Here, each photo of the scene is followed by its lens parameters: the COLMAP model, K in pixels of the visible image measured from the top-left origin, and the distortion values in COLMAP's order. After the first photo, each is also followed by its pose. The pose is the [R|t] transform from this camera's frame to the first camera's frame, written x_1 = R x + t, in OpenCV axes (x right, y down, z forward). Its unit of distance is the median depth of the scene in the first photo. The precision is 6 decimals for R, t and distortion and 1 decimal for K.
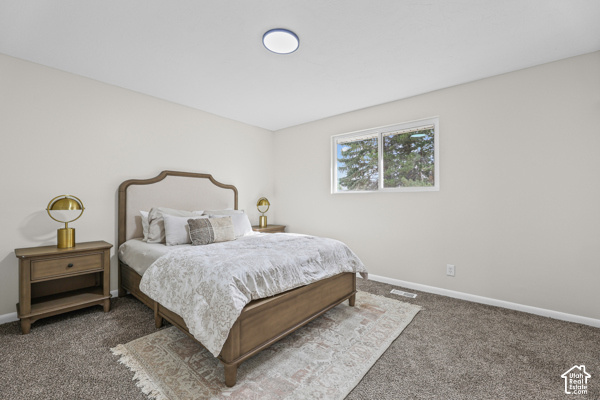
lens RADIAL K [[246.9, 0, 300.9], [0, 246.9, 198.0], [0, 0, 1]] dist [-0.002106, -0.000270]
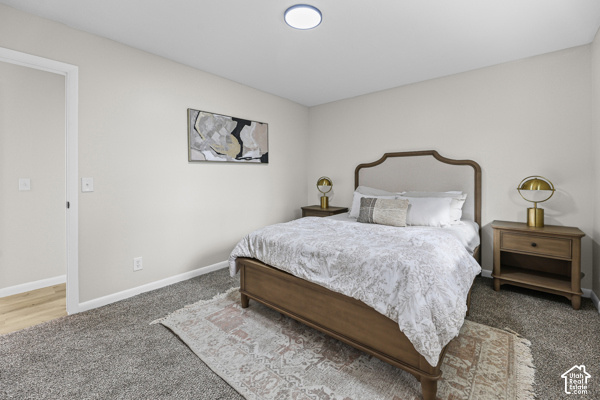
lens RADIAL K [[246.9, 0, 307.8], [0, 246.9, 185.6], [0, 0, 1]] dist [-0.002106, -0.000270]
pose [[0.042856, 0.024390, -0.998783, 0.782544], [0.005977, 0.999678, 0.024668, 0.006341], [0.999063, -0.007027, 0.042697, 0.880333]]
